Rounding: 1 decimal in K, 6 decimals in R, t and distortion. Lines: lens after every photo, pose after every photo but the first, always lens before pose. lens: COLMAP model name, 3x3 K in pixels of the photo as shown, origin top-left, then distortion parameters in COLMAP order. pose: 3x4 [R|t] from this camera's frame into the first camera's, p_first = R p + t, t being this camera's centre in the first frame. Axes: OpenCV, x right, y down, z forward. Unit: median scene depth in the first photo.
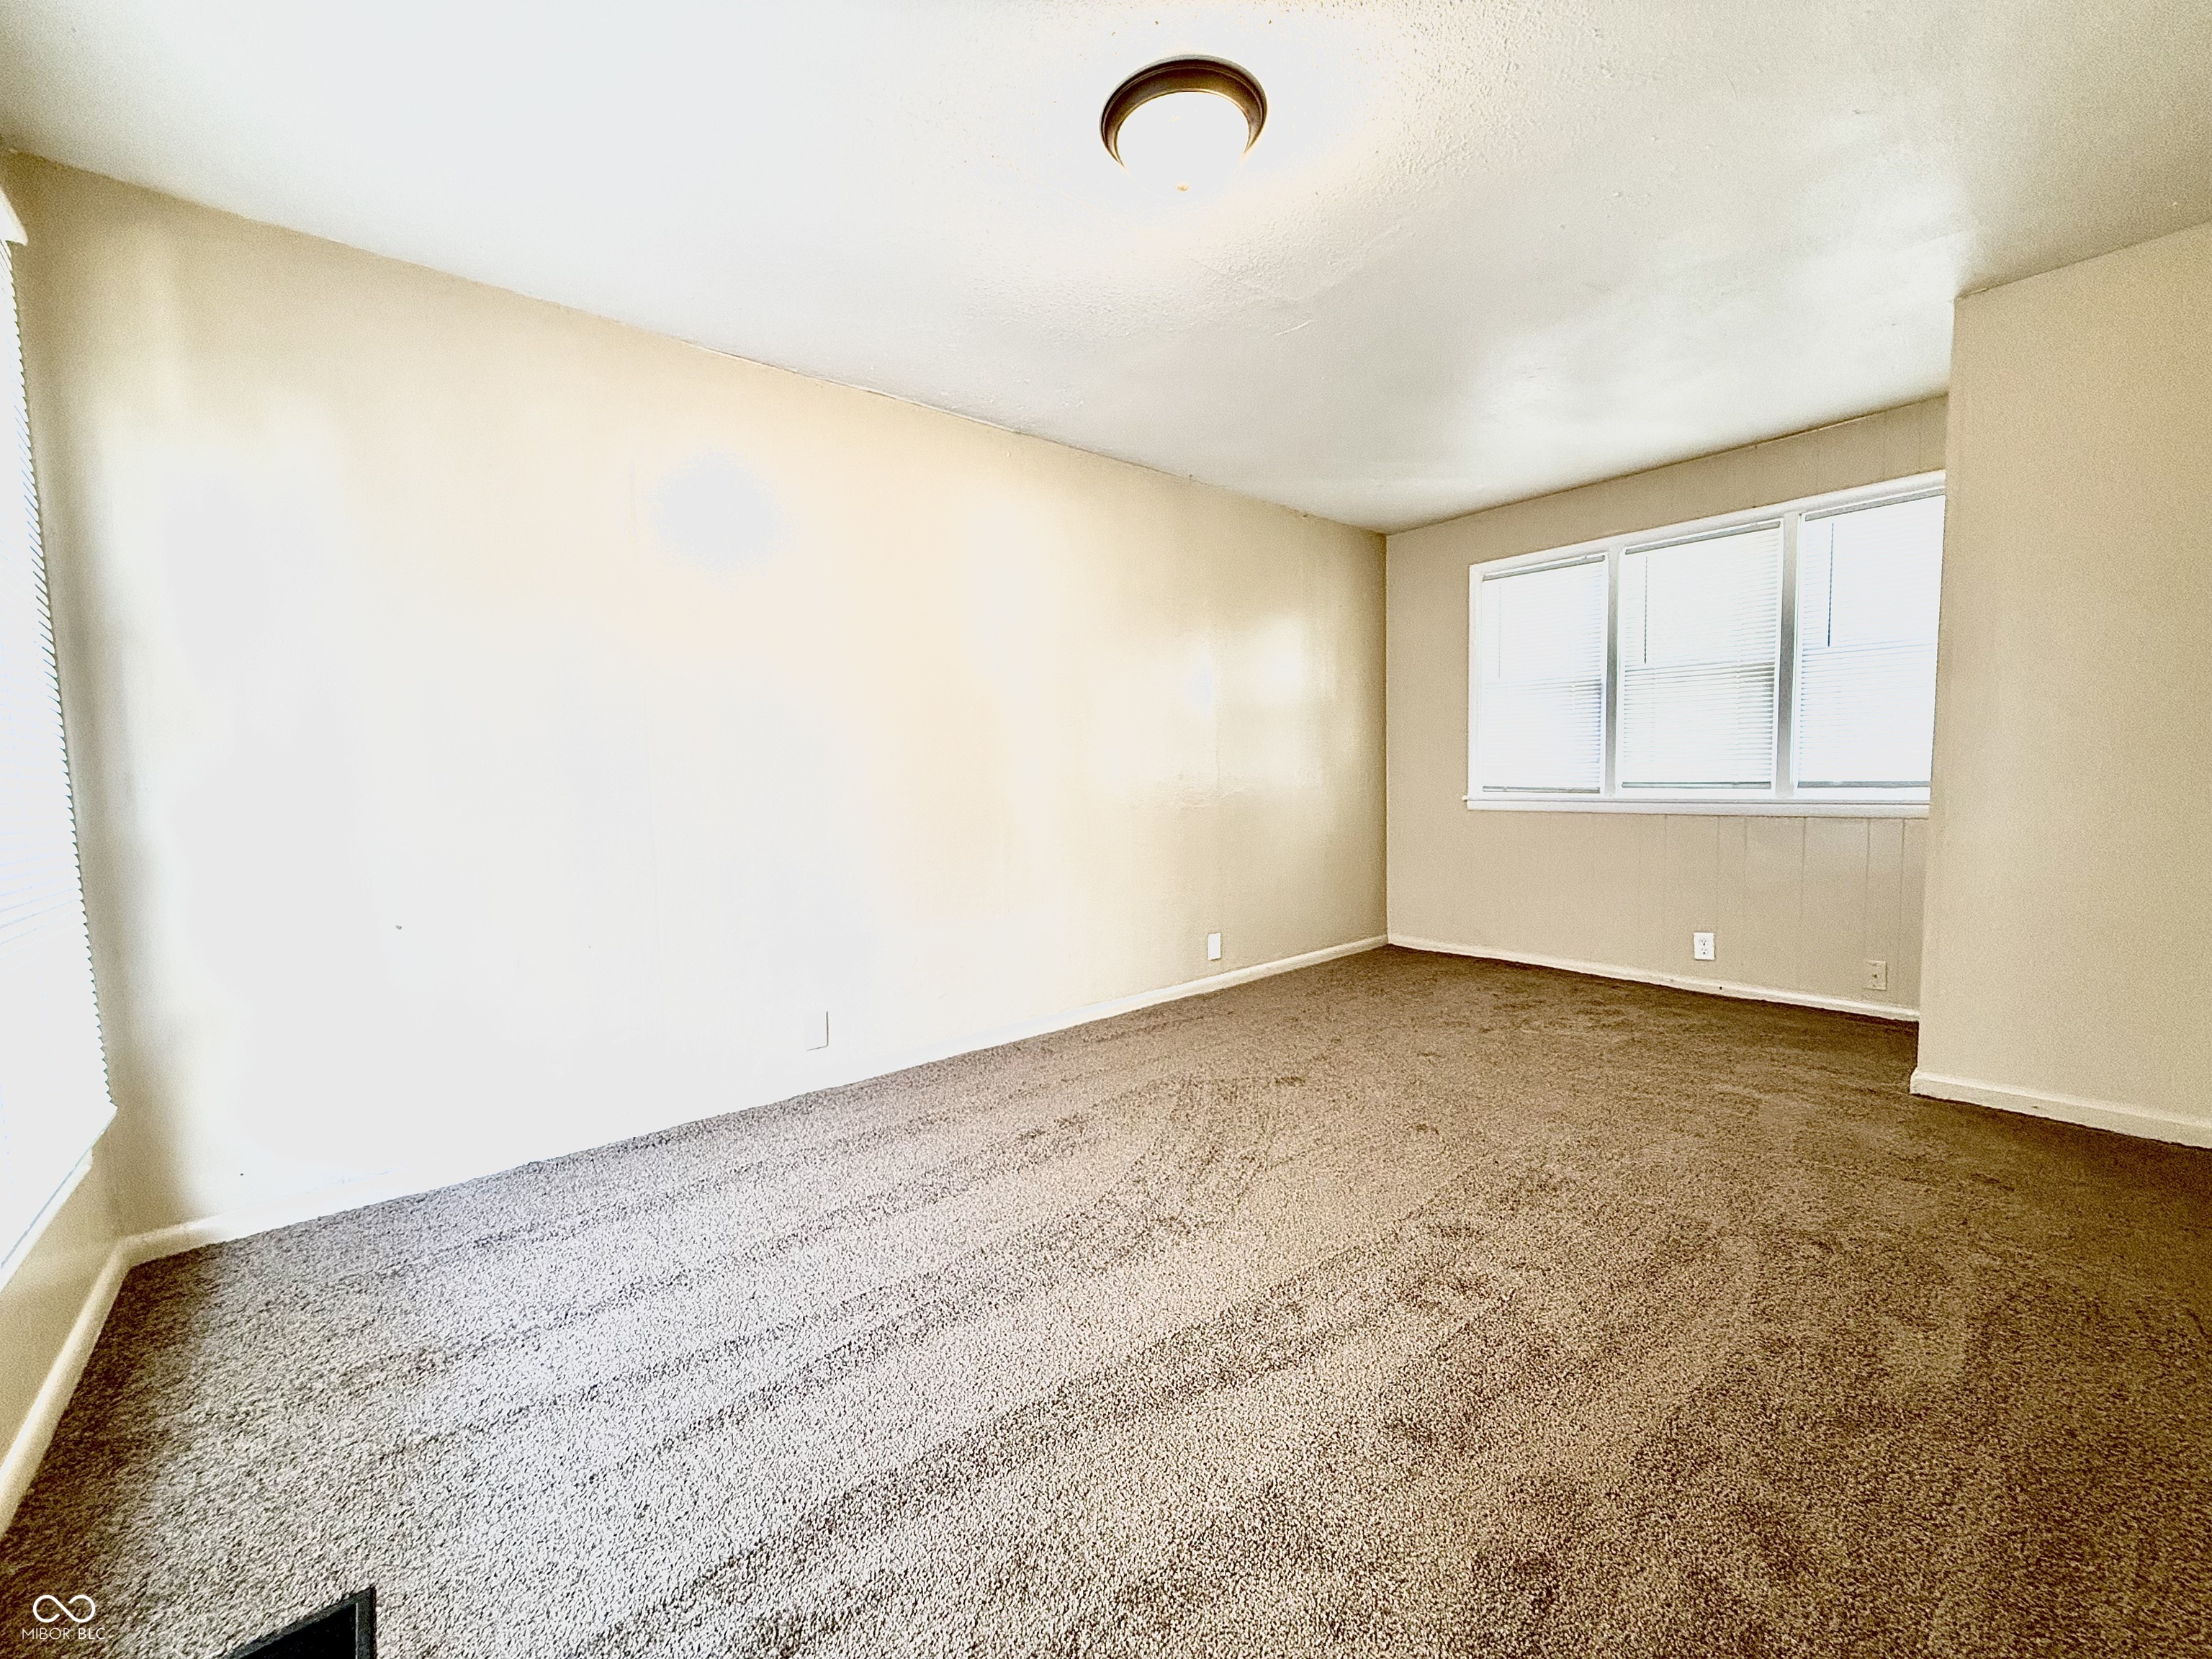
lens RADIAL K [[881.4, 0, 1102.0], [0, 881.4, 830.2], [0, 0, 1]] dist [0.000510, 0.000050]
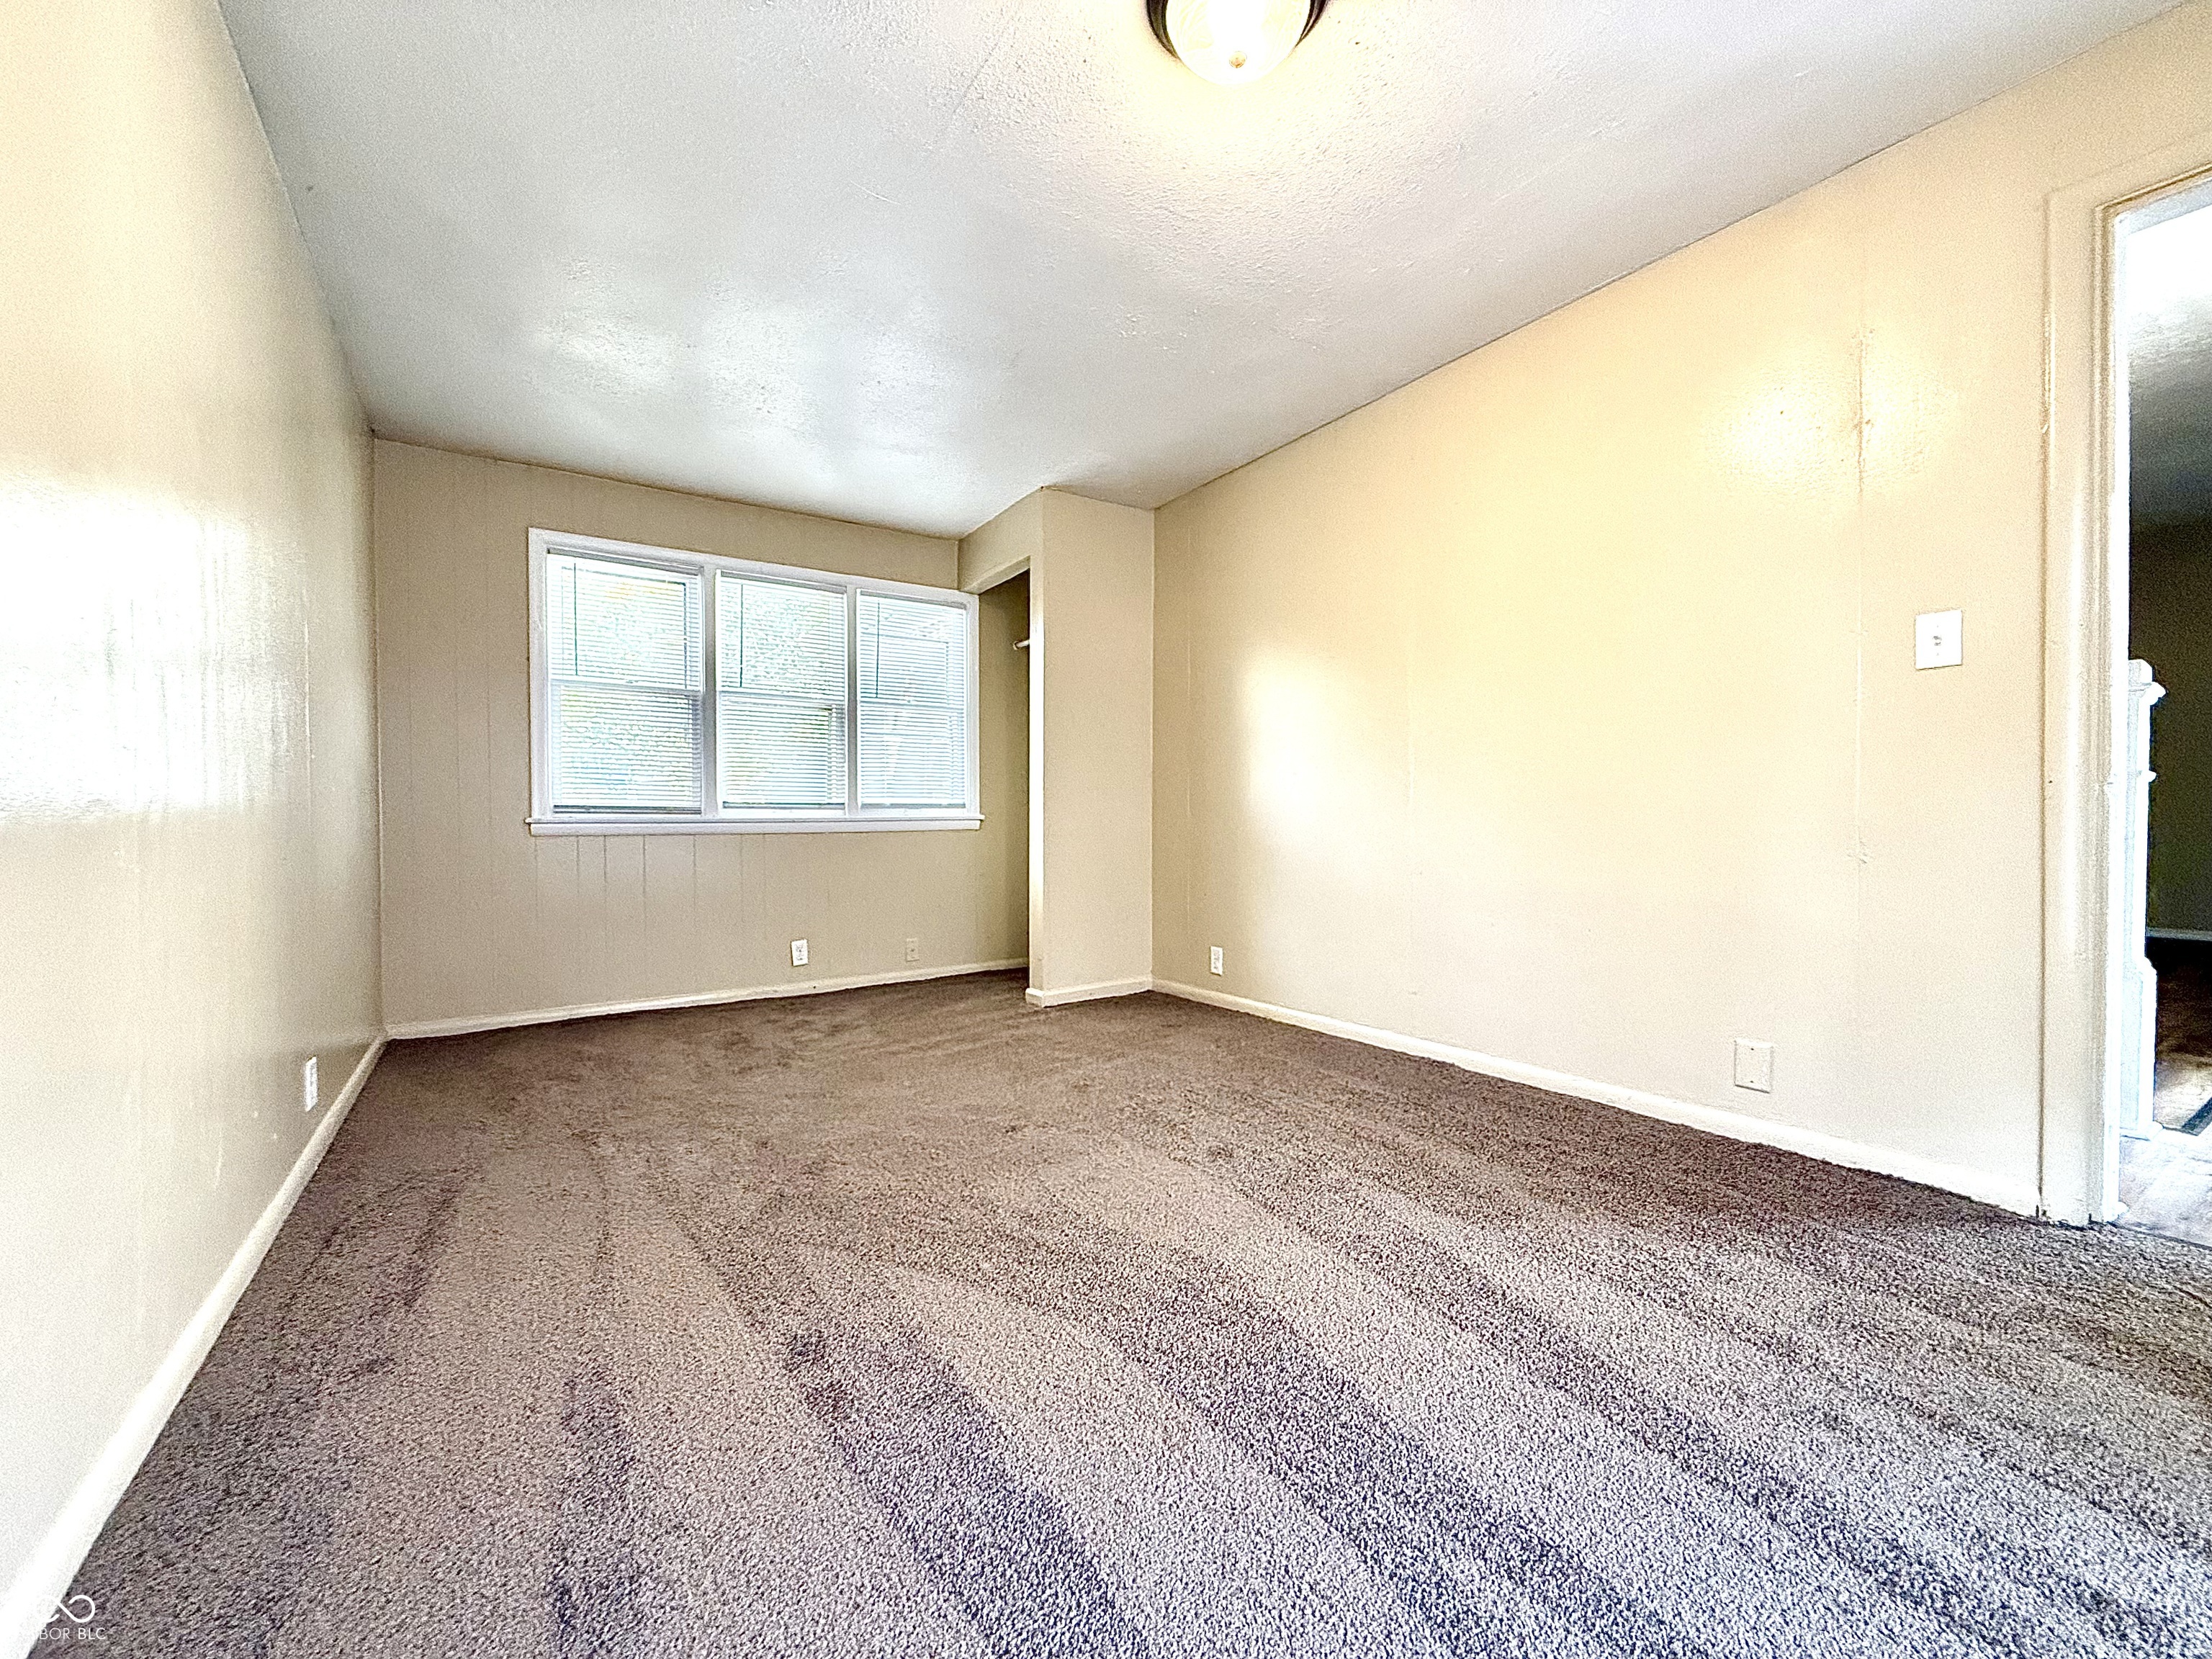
lens RADIAL K [[881.4, 0, 1102.0], [0, 881.4, 830.2], [0, 0, 1]] dist [0.000510, 0.000050]
pose [[0.111461, 0.010500, 0.993713, -0.365266], [0.070465, 0.997344, -0.018443, 0.026371], [-0.991267, 0.072077, 0.110425, 0.496814]]
